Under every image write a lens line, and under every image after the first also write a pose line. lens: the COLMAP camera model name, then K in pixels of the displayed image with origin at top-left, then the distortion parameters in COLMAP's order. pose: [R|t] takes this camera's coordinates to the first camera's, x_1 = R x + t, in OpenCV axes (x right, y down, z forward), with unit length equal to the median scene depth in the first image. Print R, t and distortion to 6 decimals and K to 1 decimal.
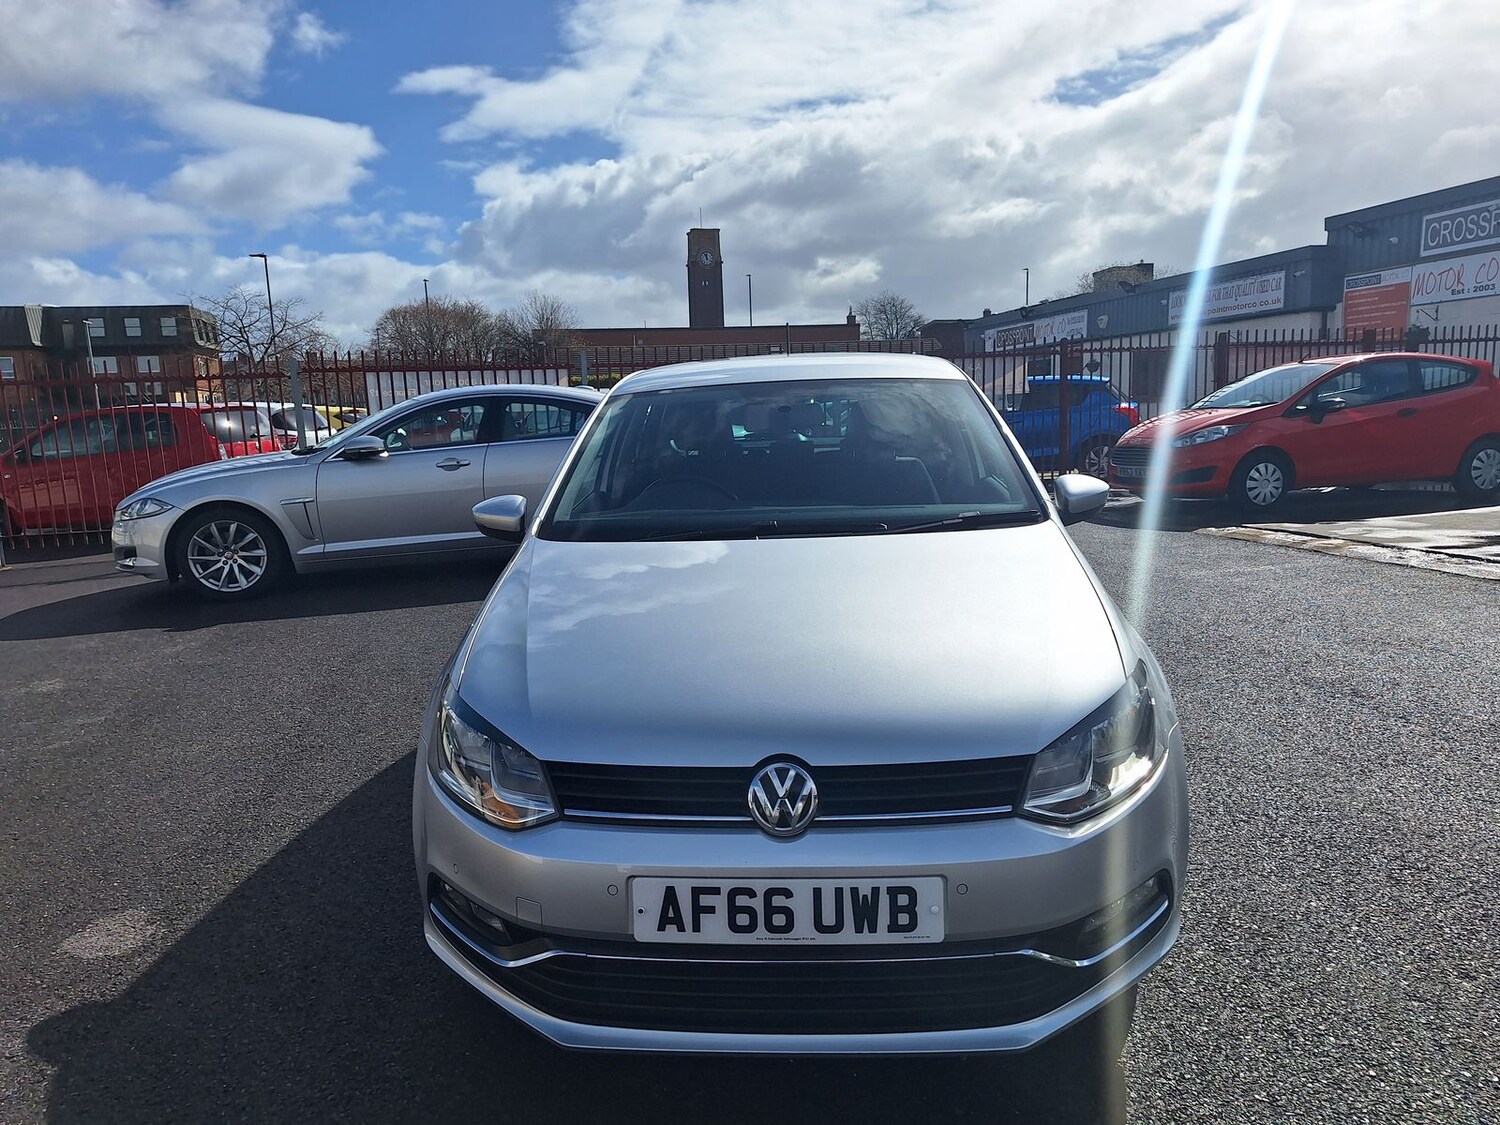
lens RADIAL K [[1057.7, 0, 749.5], [0, 1057.7, 592.4], [0, 0, 1]] dist [0.066110, -0.048764]
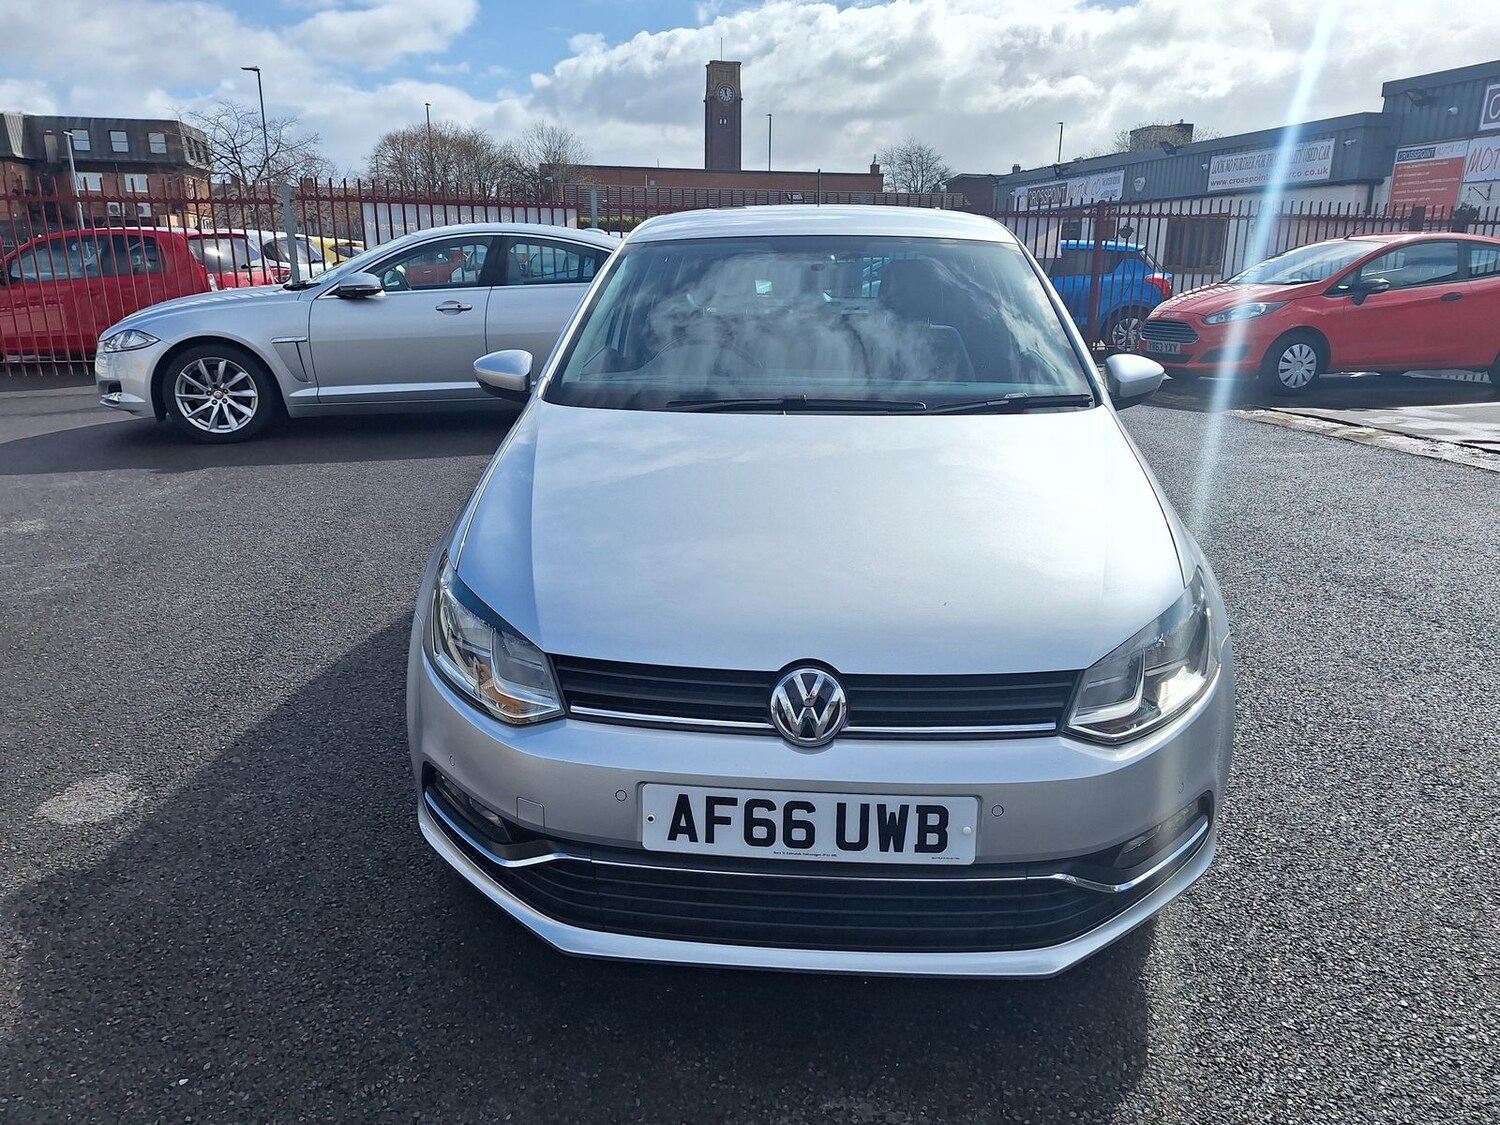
lens RADIAL K [[1052.9, 0, 762.5], [0, 1052.9, 560.5], [0, 0, 1]] dist [0.066966, -0.051399]
pose [[0.999047, 0.041567, 0.013296, -0.017331], [-0.042736, 0.993543, 0.105100, -0.017299], [-0.008842, -0.105568, 0.994373, 0.068828]]
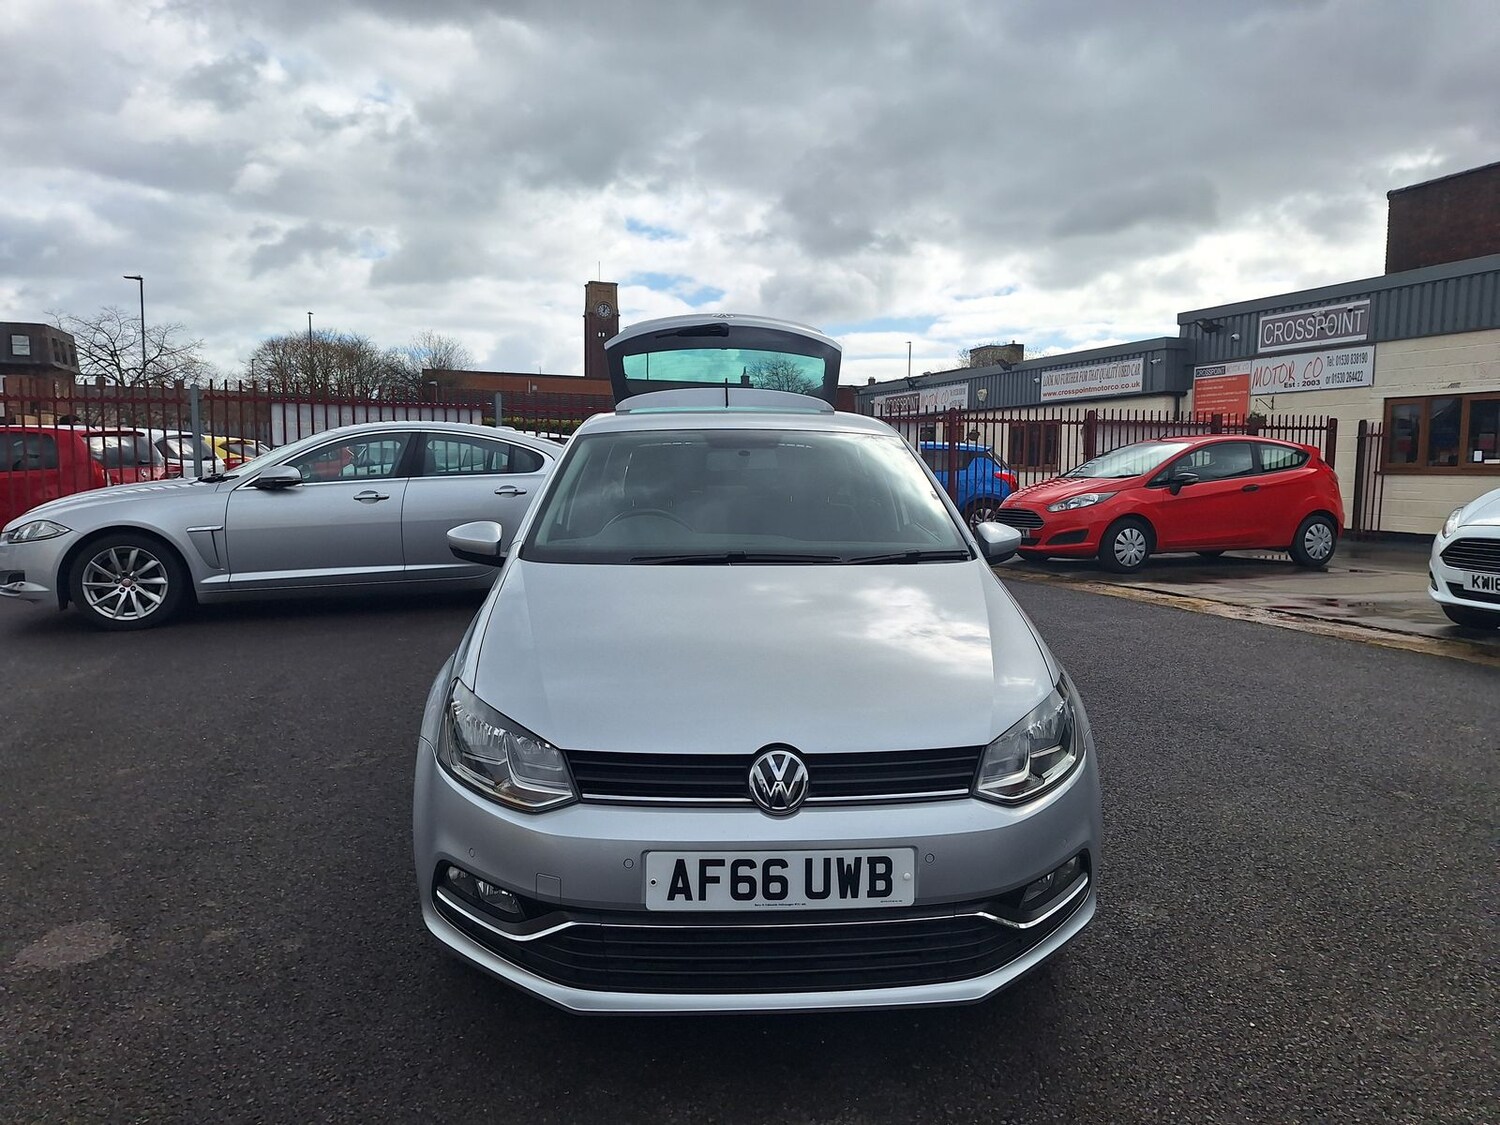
lens RADIAL K [[1074.2, 0, 768.0], [0, 1074.2, 566.2], [0, 0, 1]] dist [0.121246, -0.128199]
pose [[0.990083, 0.031122, 0.136994, -0.099593], [-0.020330, 0.996629, -0.079478, 0.035381], [-0.139005, 0.075905, 0.987378, -0.122596]]
